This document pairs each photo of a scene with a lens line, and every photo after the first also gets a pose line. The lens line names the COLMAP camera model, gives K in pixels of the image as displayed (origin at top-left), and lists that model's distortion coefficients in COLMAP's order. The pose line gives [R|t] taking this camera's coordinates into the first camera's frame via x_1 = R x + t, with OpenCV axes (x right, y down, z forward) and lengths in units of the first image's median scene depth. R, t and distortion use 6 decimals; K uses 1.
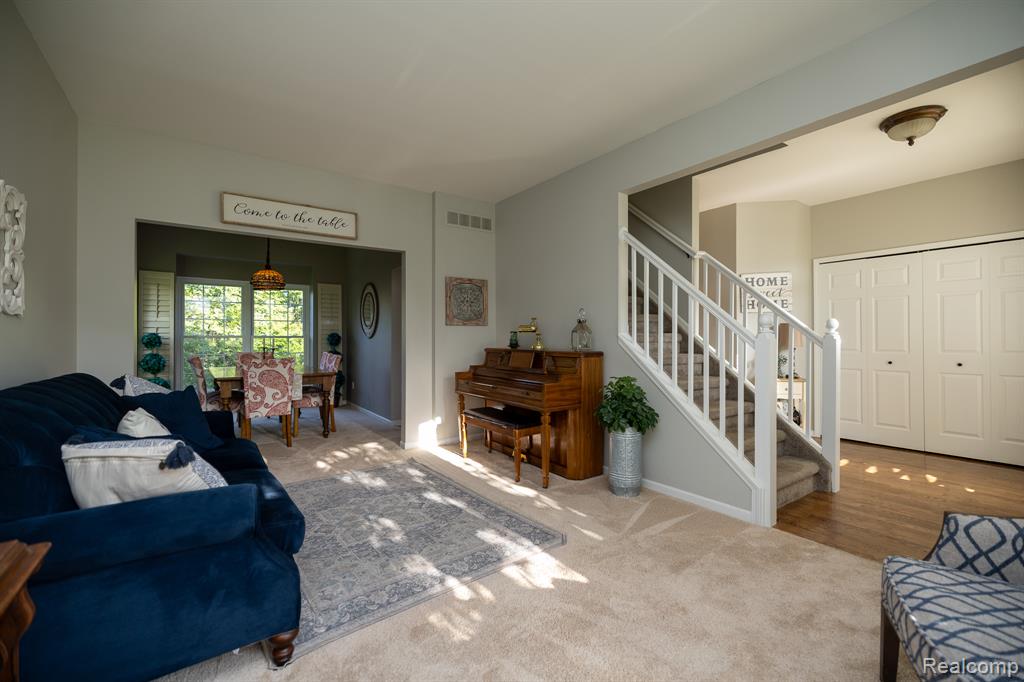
lens RADIAL K [[430.8, 0, 514.1], [0, 430.8, 335.2], [0, 0, 1]] dist [-0.000935, -0.000046]
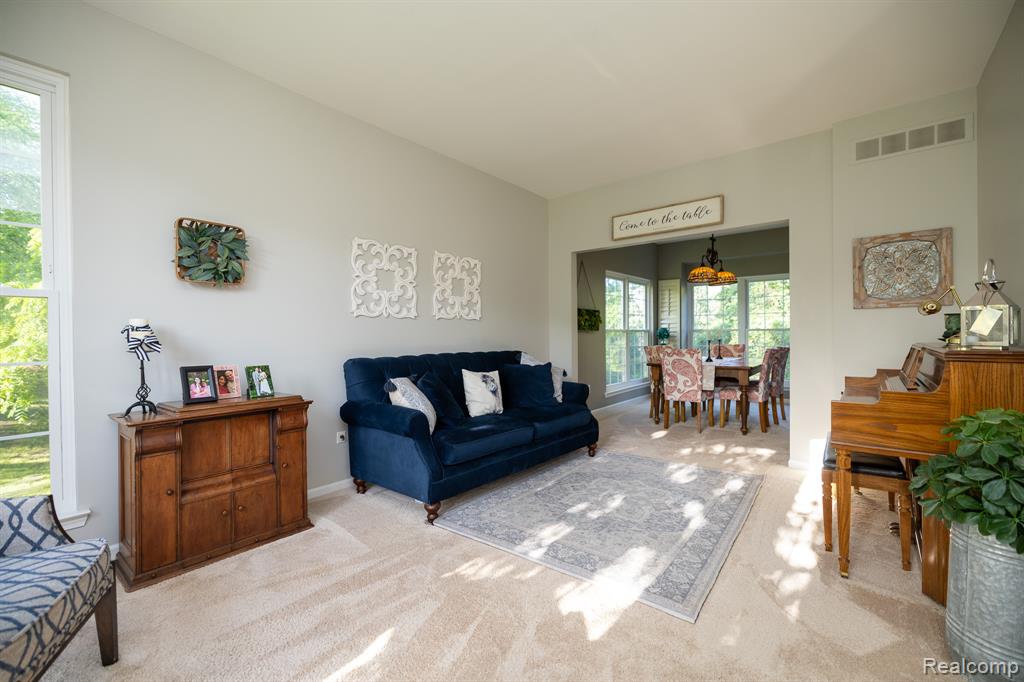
lens RADIAL K [[430.8, 0, 514.1], [0, 430.8, 335.2], [0, 0, 1]] dist [-0.000935, -0.000046]
pose [[0.247675, -0.001138, -0.968843, 0.495678], [0.013203, 0.999910, 0.002200, 0.014179], [0.968753, -0.013337, 0.247668, 0.386546]]
